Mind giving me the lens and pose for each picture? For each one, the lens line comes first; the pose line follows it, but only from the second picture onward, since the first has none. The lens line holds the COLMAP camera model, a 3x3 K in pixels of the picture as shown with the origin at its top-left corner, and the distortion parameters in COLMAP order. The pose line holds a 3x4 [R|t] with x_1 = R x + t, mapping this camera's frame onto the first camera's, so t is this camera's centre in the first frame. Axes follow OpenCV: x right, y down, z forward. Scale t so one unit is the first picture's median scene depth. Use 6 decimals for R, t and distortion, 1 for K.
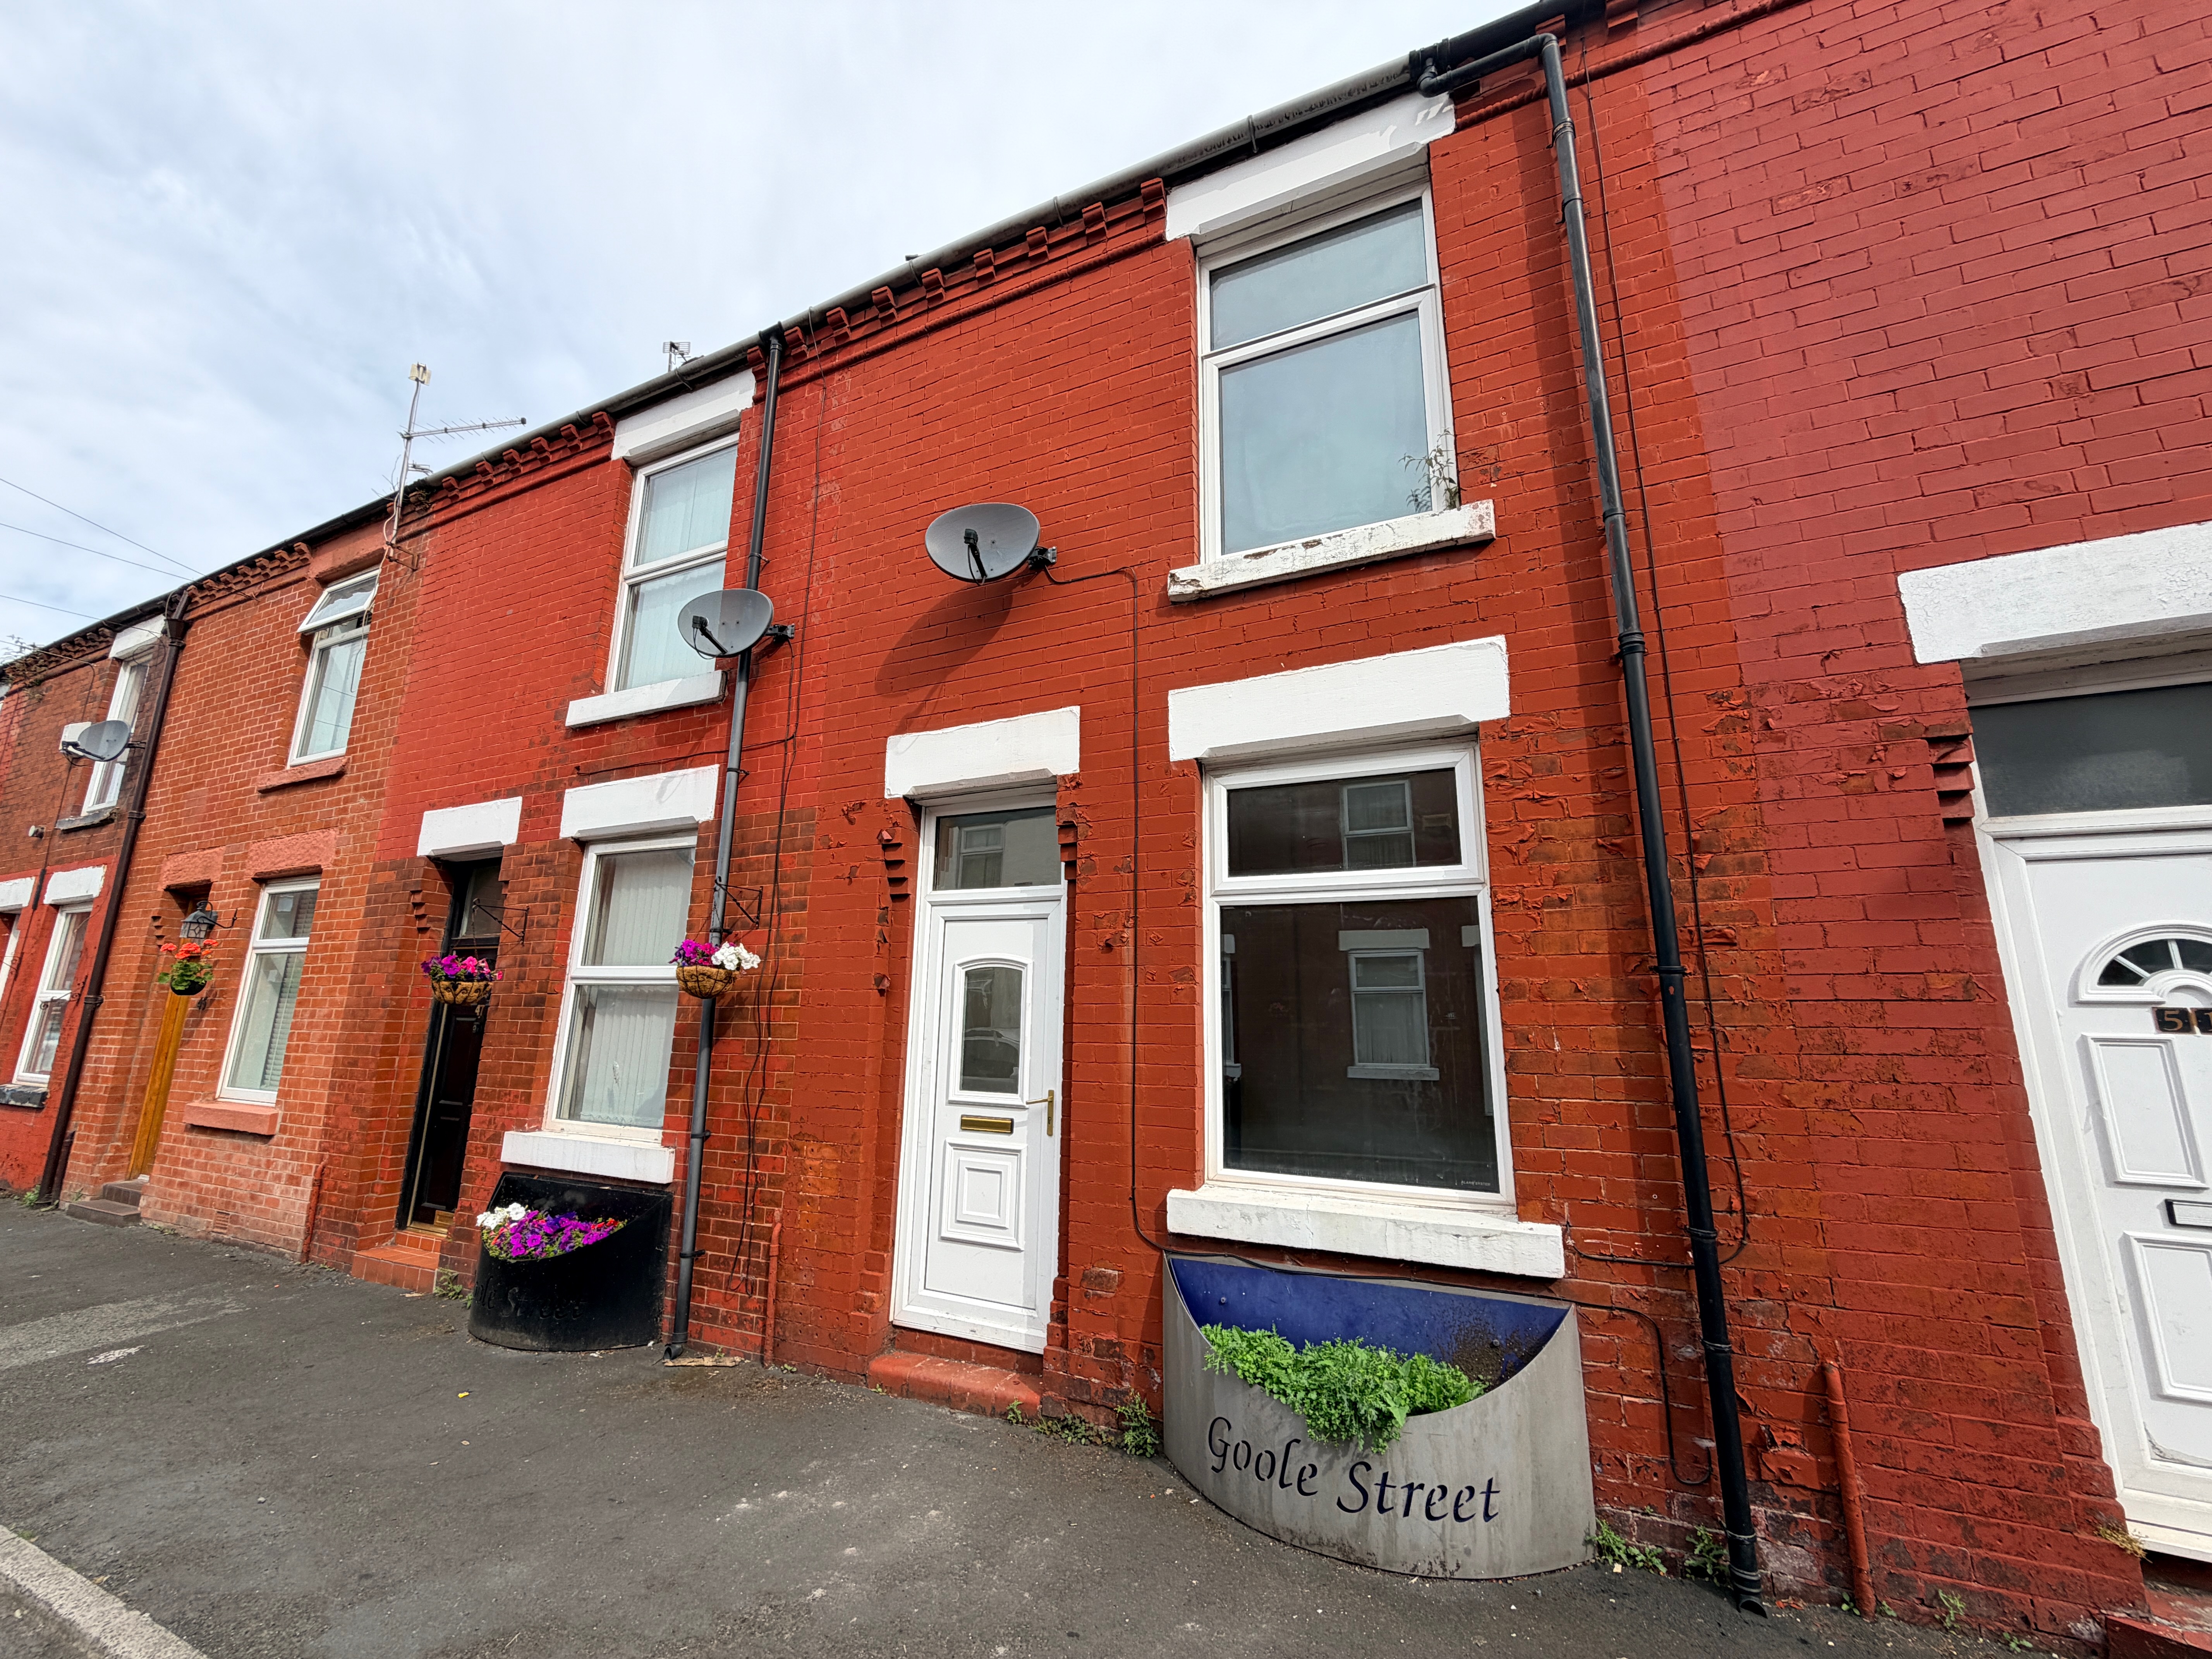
lens RADIAL K [[881.3, 0, 1097.5], [0, 881.3, 824.2], [0, 0, 1]] dist [-0.000792, 0.000105]
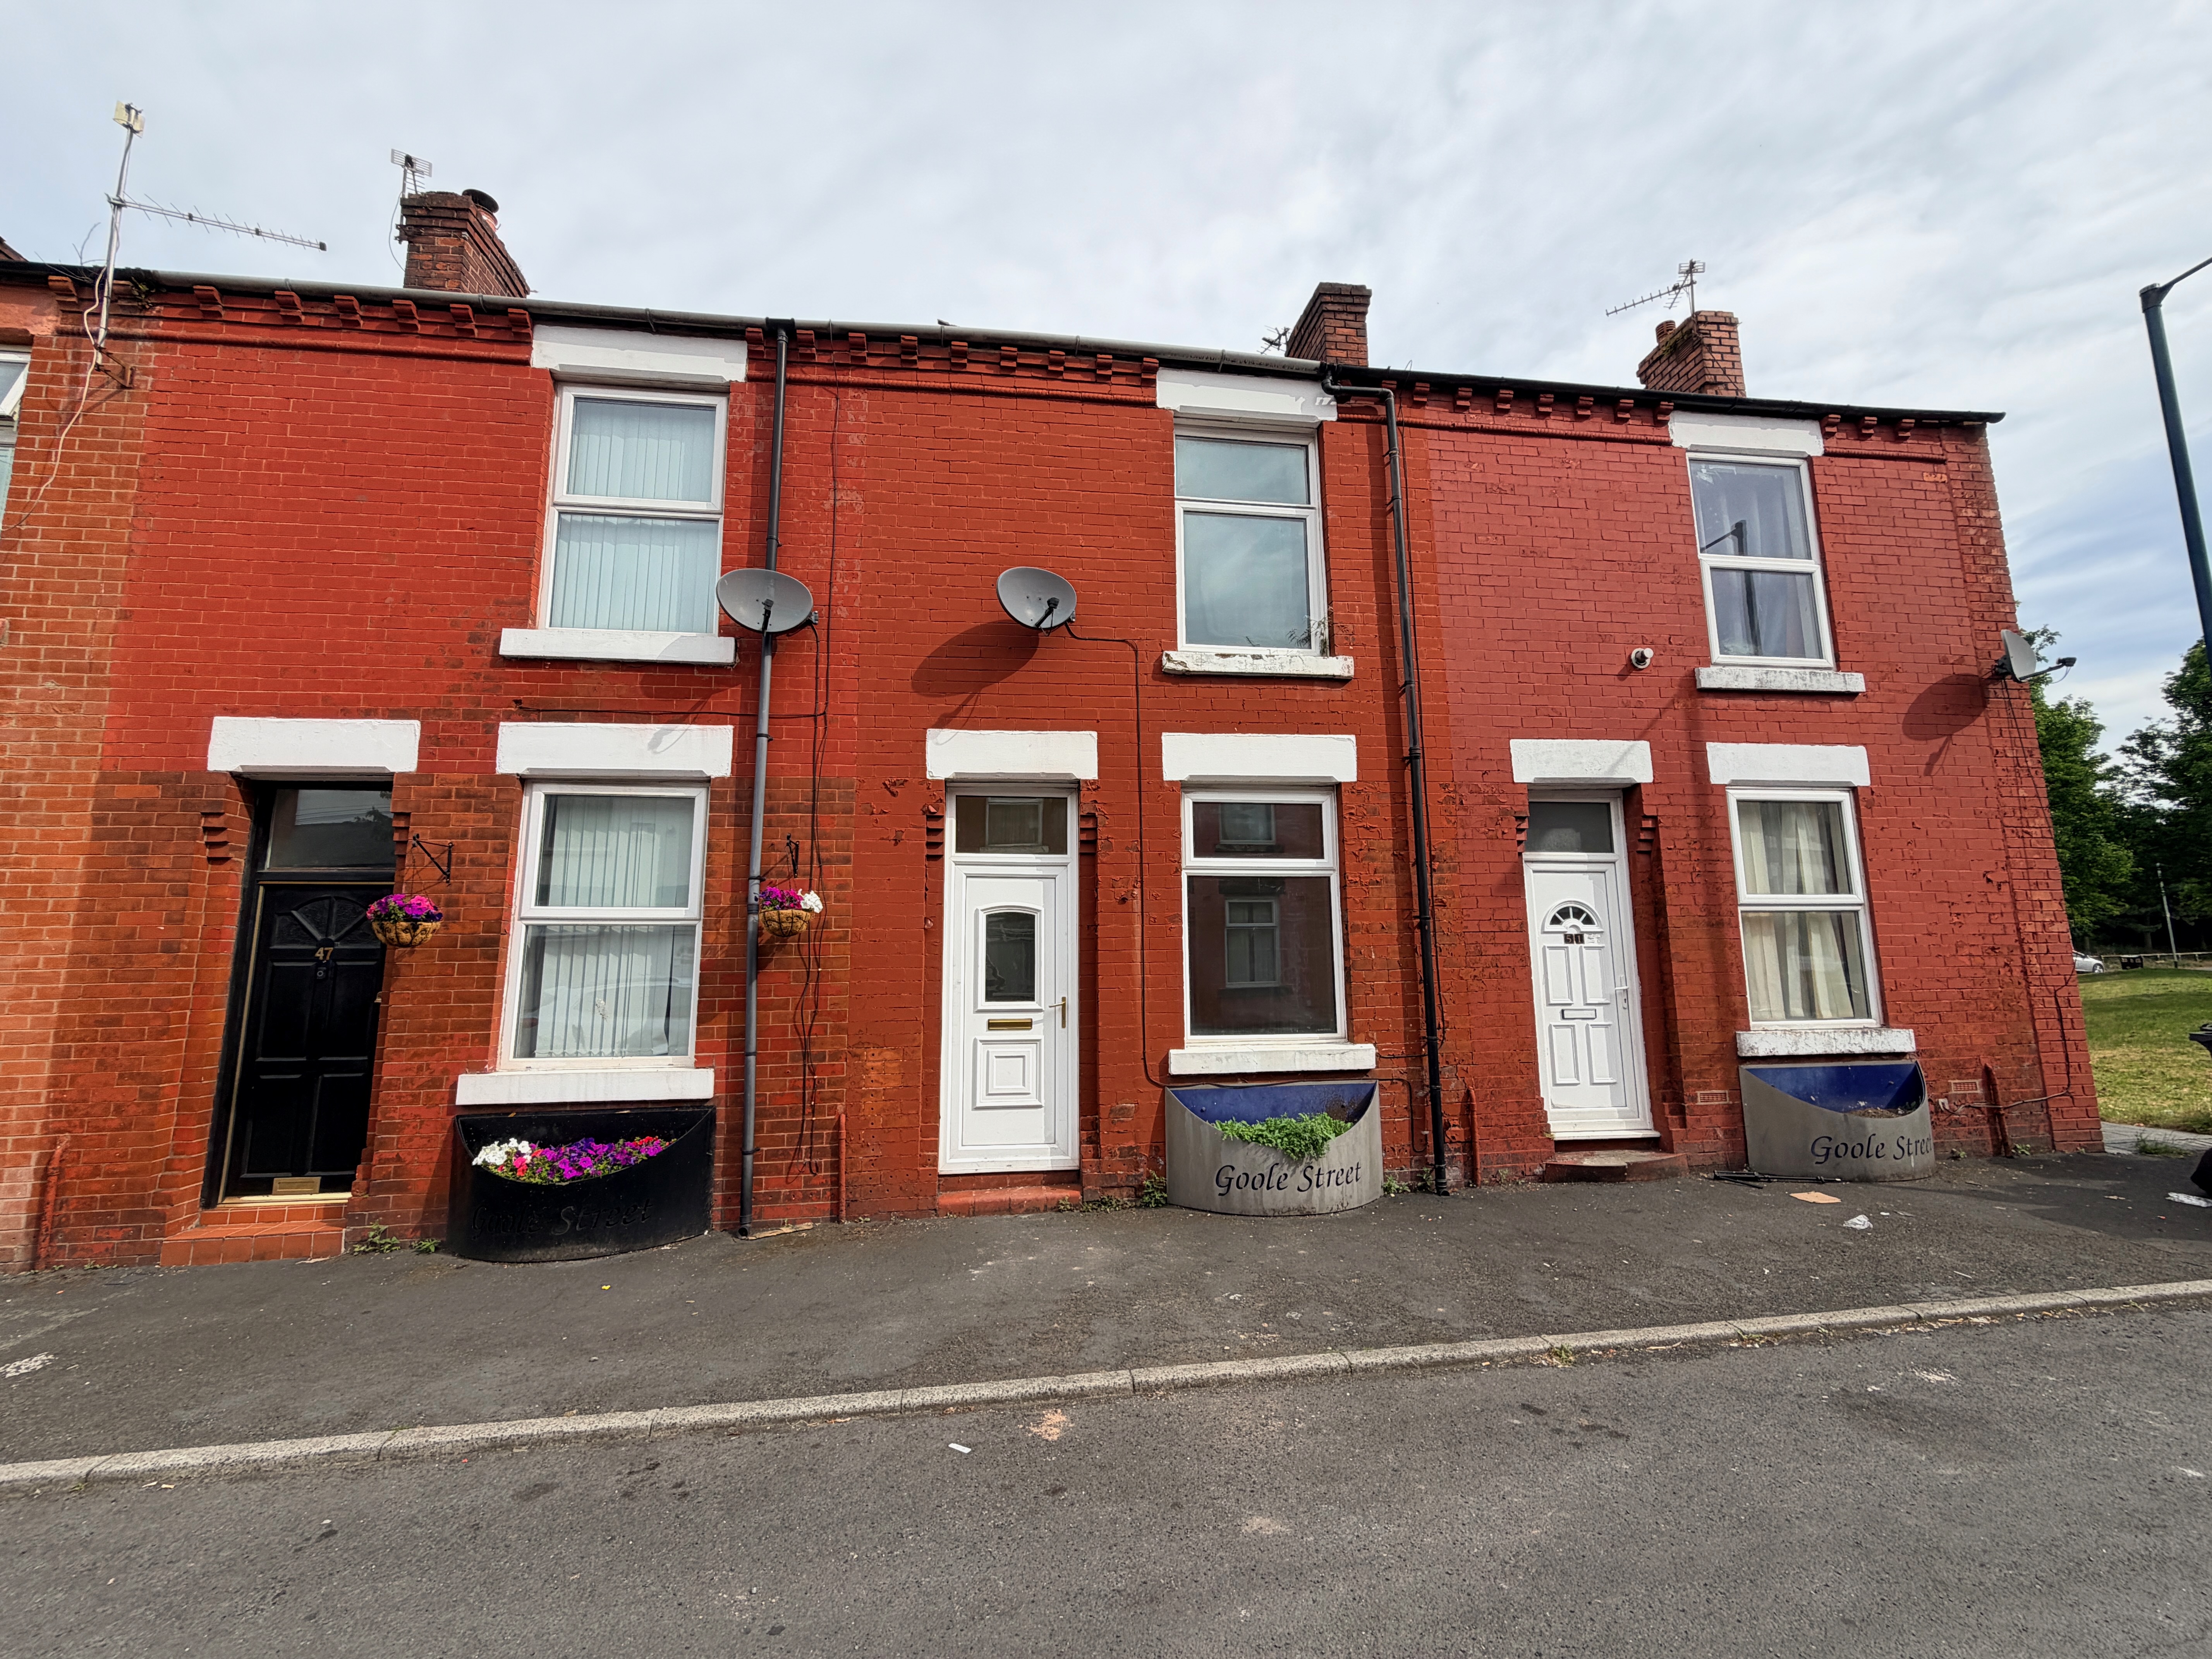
lens RADIAL K [[881.3, 0, 1097.5], [0, 881.3, 824.2], [0, 0, 1]] dist [-0.000792, 0.000105]
pose [[0.837461, 0.060912, 0.543092, -0.796986], [-0.097646, 0.994455, 0.039037, -0.041647], [-0.537703, -0.085723, 0.838765, -0.215783]]
